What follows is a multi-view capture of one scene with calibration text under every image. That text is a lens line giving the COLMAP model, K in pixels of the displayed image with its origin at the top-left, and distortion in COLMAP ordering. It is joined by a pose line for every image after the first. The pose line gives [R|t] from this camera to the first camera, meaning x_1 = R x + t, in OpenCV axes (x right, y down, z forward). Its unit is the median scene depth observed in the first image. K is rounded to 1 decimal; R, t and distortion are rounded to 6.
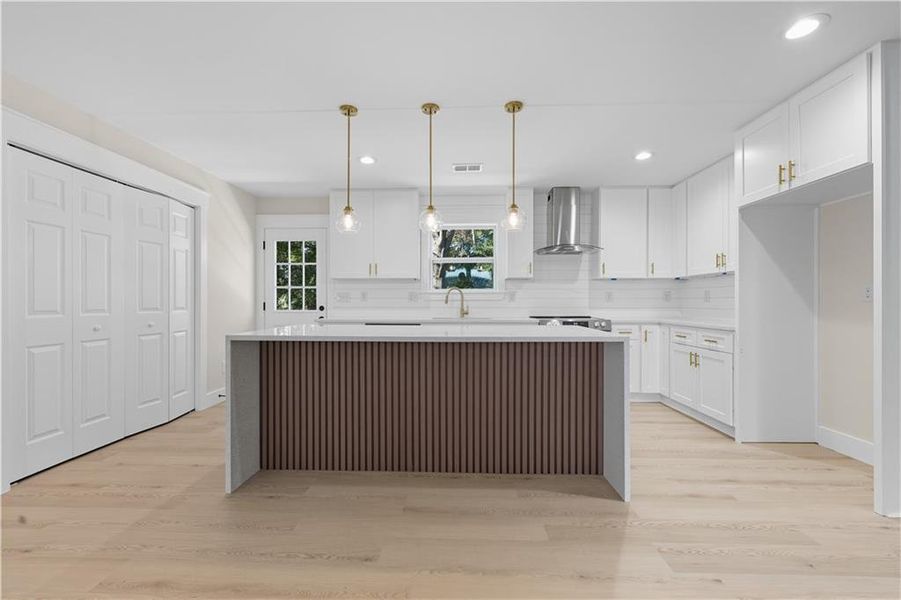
lens RADIAL K [[363.2, 0, 450.5], [0, 363.2, 300.0], [0, 0, 1]] dist [-0.001152, 0.000031]
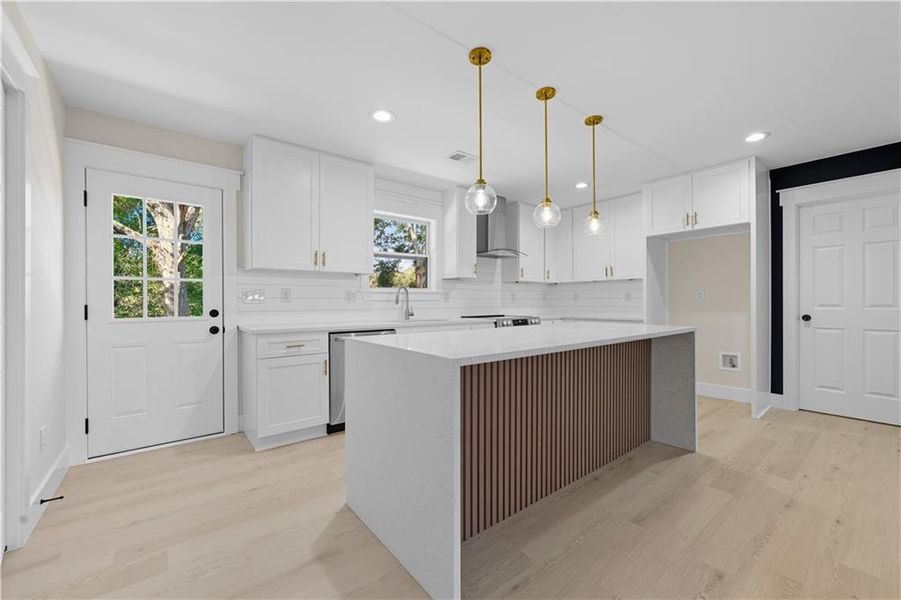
lens RADIAL K [[361.0, 0, 450.5], [0, 361.0, 300.0], [0, 0, 1]] dist [-0.001952, -0.000030]
pose [[0.761940, -0.000549, 0.647647, -0.500803], [0.001438, 0.999999, -0.000845, 0.000553], [-0.647646, 0.001575, 0.761940, 0.273484]]
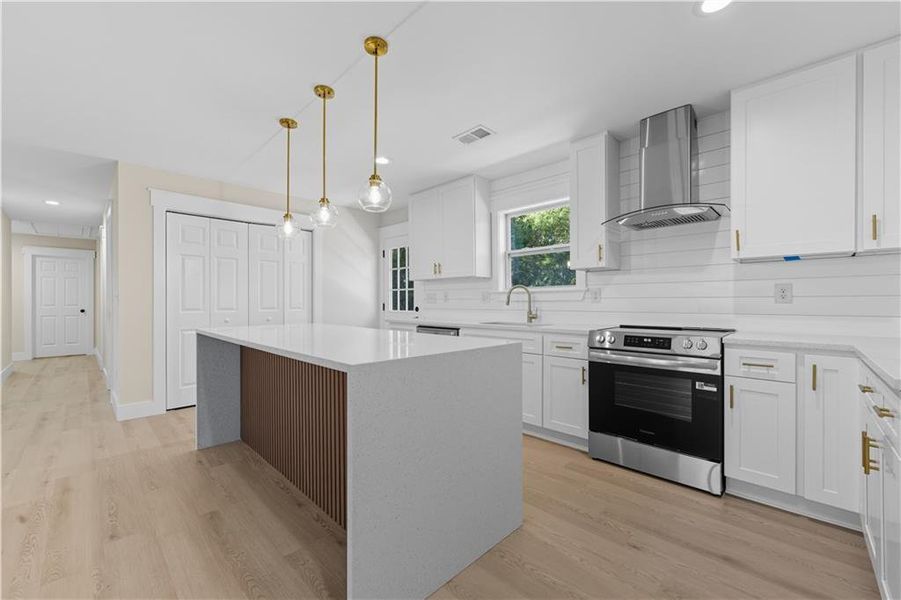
lens RADIAL K [[361.0, 0, 450.5], [0, 361.0, 300.0], [0, 0, 1]] dist [-0.001952, -0.000030]
pose [[0.739312, -0.005037, -0.673344, 0.470494], [0.003806, 0.999987, -0.003302, 0.000330], [0.673352, -0.000121, 0.739322, 0.325381]]
